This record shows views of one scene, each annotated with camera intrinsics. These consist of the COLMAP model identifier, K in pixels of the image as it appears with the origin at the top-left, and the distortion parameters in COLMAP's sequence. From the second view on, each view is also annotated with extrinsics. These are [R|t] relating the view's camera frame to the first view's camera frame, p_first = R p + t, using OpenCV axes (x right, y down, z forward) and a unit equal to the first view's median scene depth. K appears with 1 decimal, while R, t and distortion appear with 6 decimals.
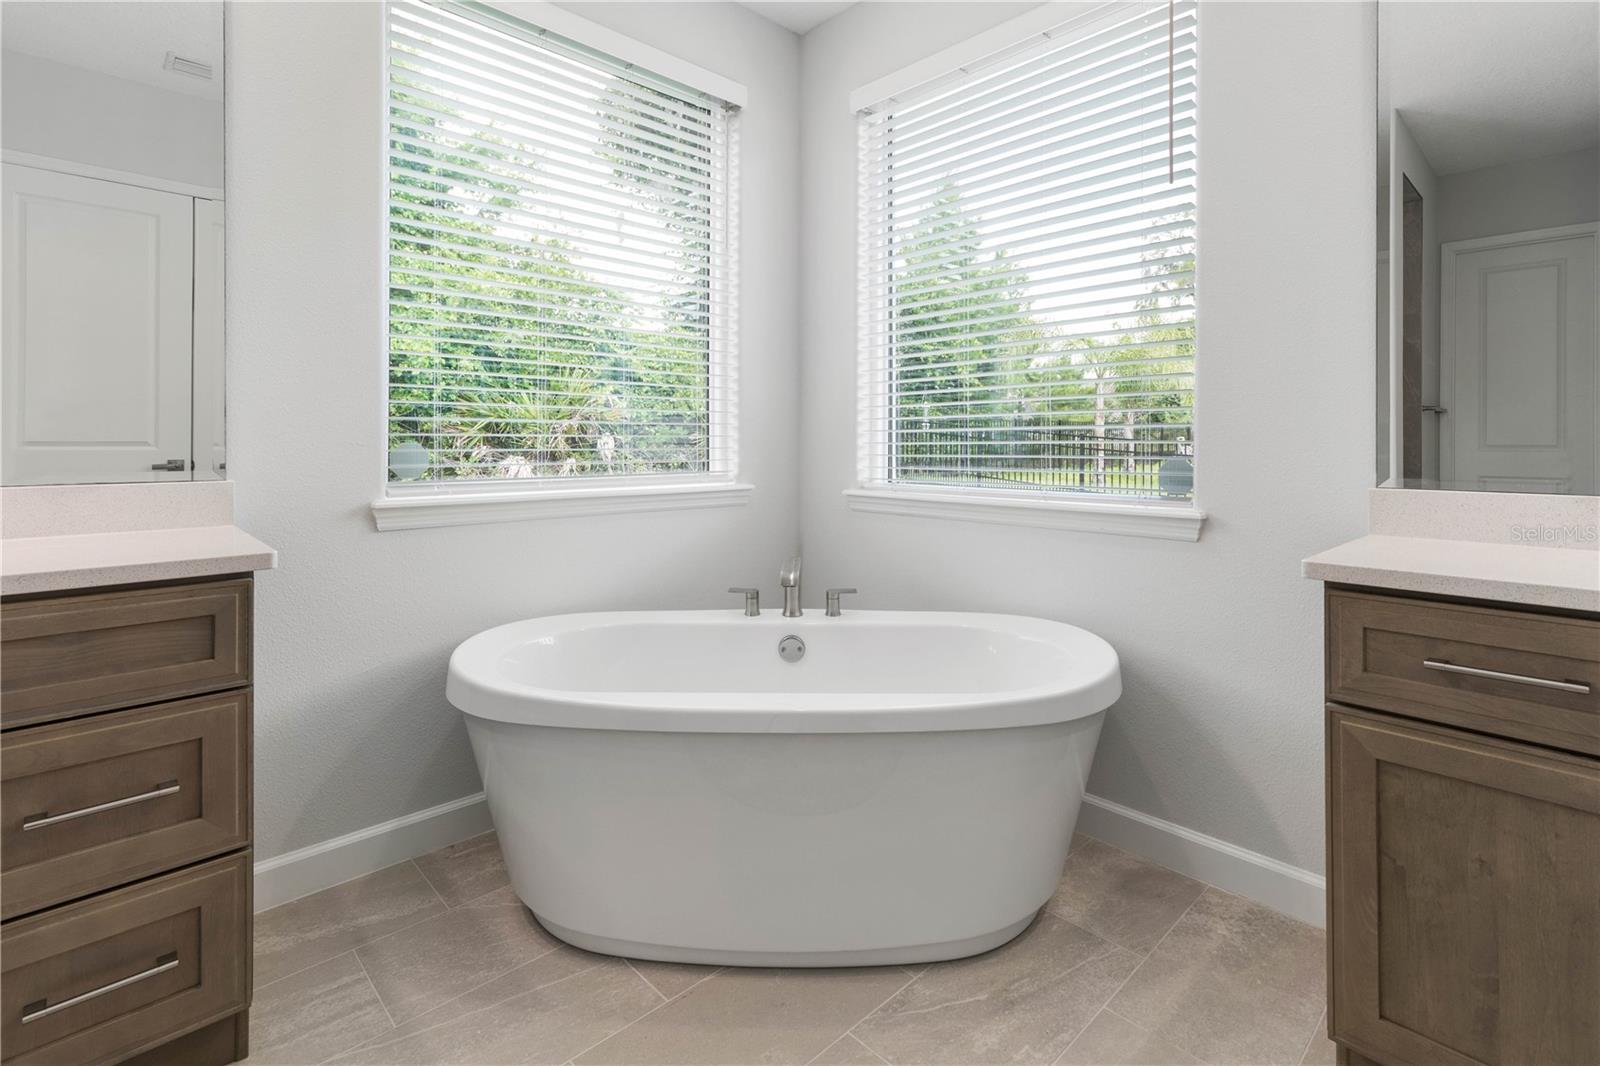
lens RADIAL K [[747.3, 0, 803.6], [0, 747.3, 440.6], [0, 0, 1]] dist [0.002729, -0.000012]
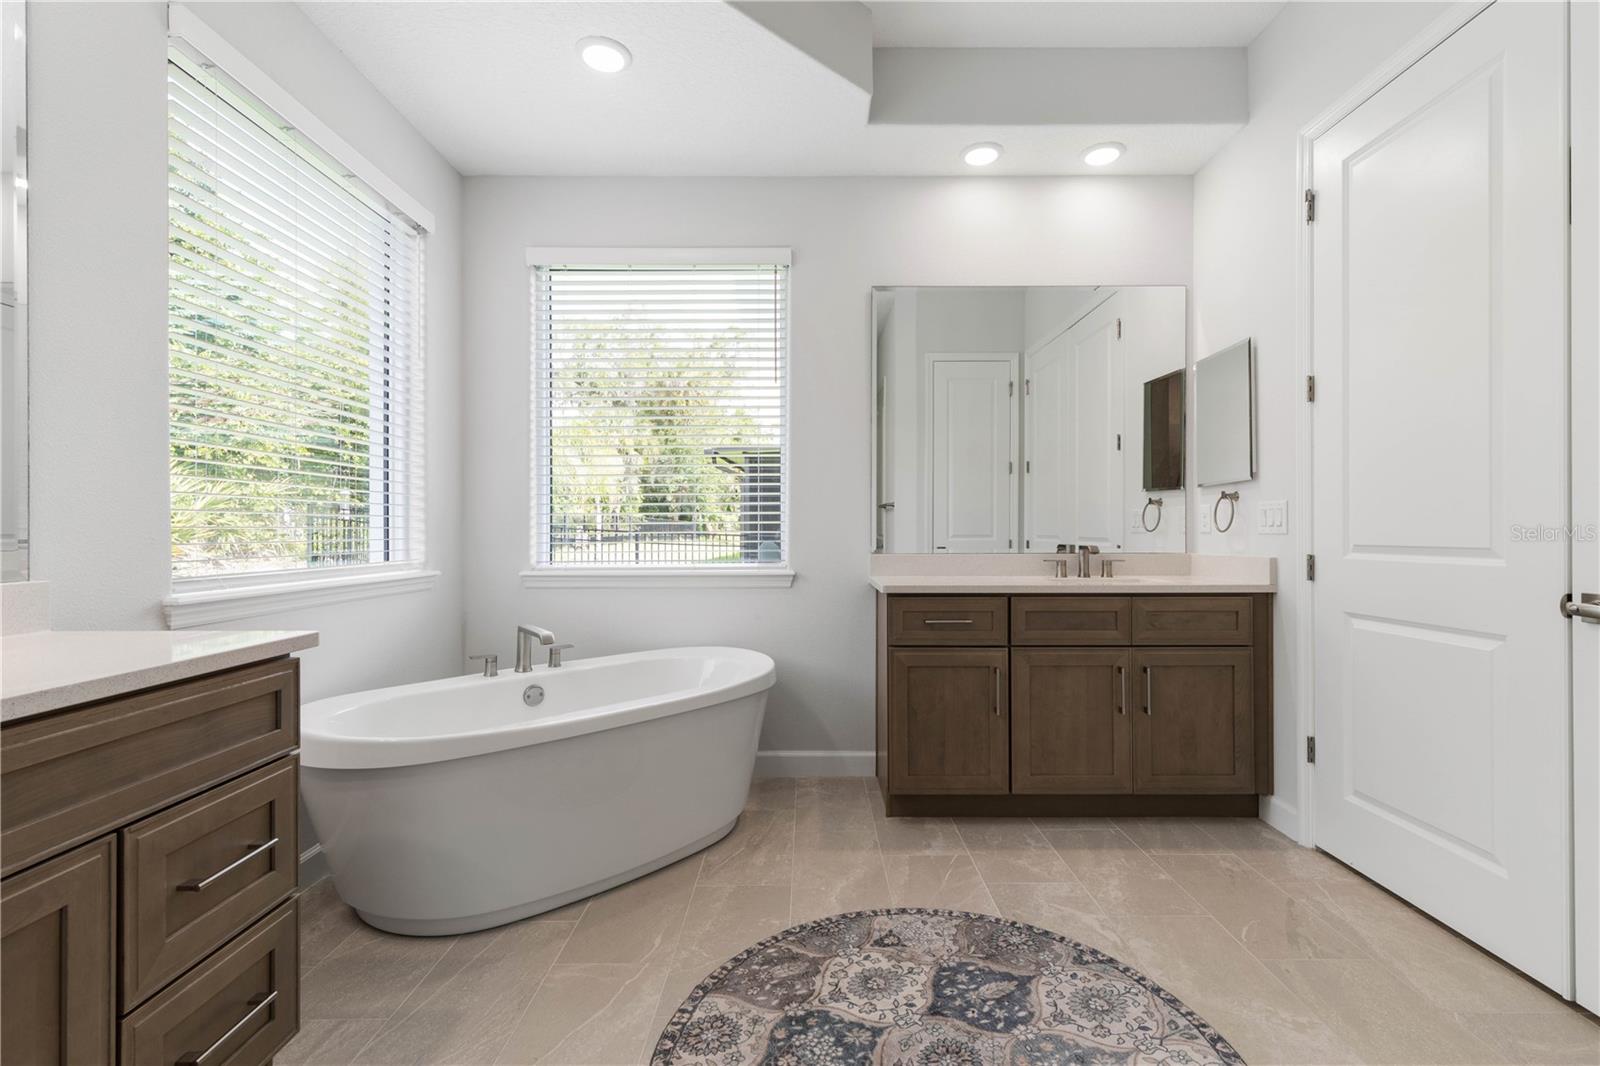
lens RADIAL K [[717.2, 0, 800.0], [0, 717.2, 533.0], [0, 0, 1]] dist [-0.002061, -0.000126]
pose [[0.698044, -0.004736, 0.716039, -0.695468], [0.000943, 0.999983, 0.005695, -0.005725], [-0.716054, -0.003300, 0.698037, -0.214346]]
